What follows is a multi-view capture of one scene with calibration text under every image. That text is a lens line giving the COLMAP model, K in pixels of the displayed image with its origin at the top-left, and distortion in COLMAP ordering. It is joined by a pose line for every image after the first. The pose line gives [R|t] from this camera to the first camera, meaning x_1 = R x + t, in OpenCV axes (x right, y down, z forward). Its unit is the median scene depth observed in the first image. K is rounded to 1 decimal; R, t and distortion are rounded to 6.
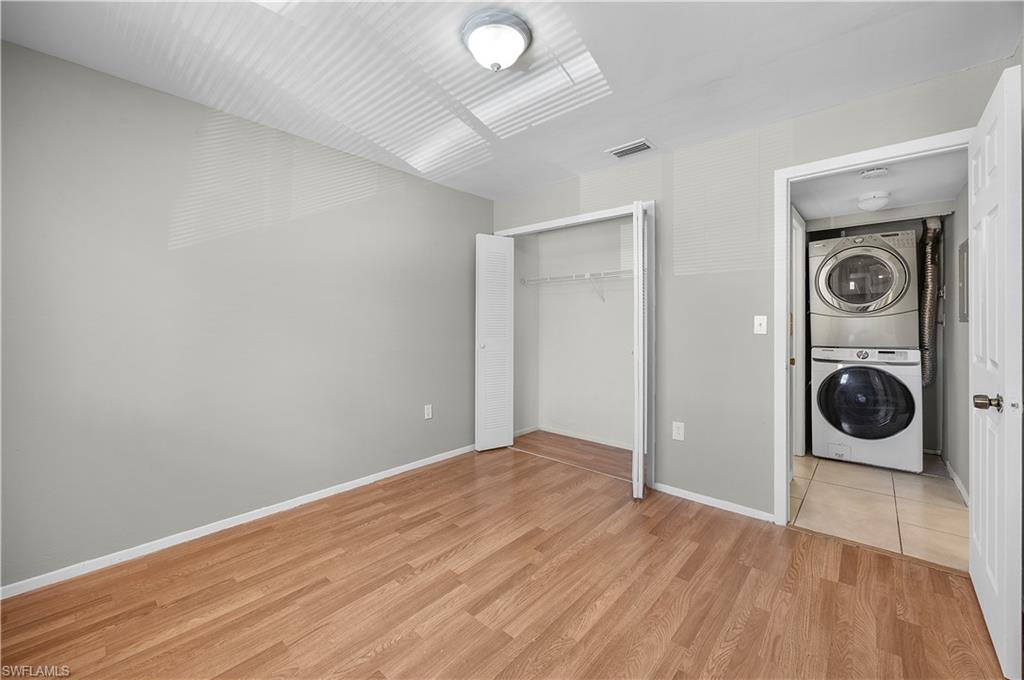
lens RADIAL K [[400.4, 0, 511.6], [0, 400.4, 323.1], [0, 0, 1]] dist [-0.000896, -0.000052]
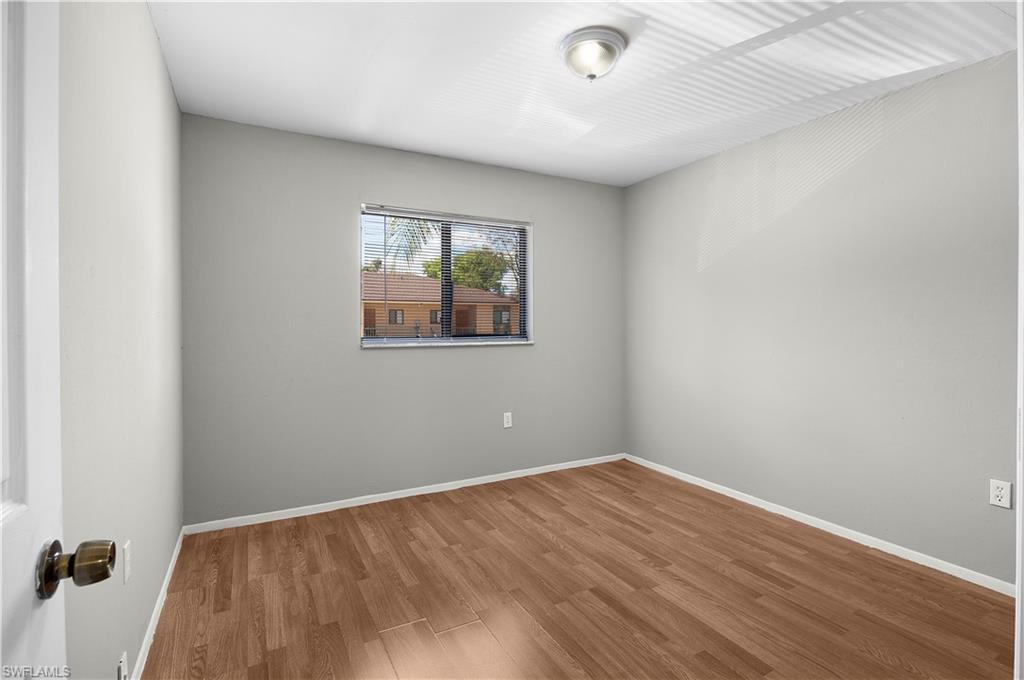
lens RADIAL K [[487.1, 0, 515.2], [0, 487.1, 328.8], [0, 0, 1]] dist [-0.001688, -0.000269]
pose [[-0.334040, 0.009308, -0.942513, 0.988807], [0.003376, 0.999957, 0.008679, -0.001185], [0.942553, -0.000283, -0.334057, 1.008790]]
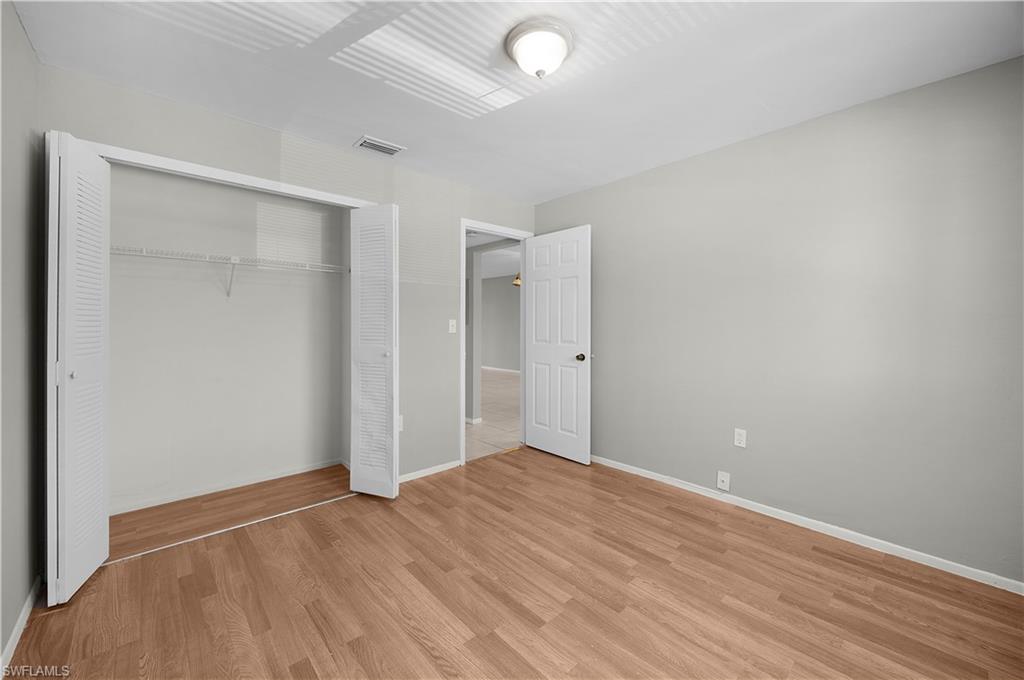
lens RADIAL K [[400.4, 0, 511.6], [0, 400.4, 323.1], [0, 0, 1]] dist [-0.000896, -0.000052]
pose [[0.099848, 0.007223, 0.994977, -0.869757], [-0.002086, 0.999973, -0.007050, 0.003135], [-0.995001, -0.001371, 0.099860, 0.790511]]
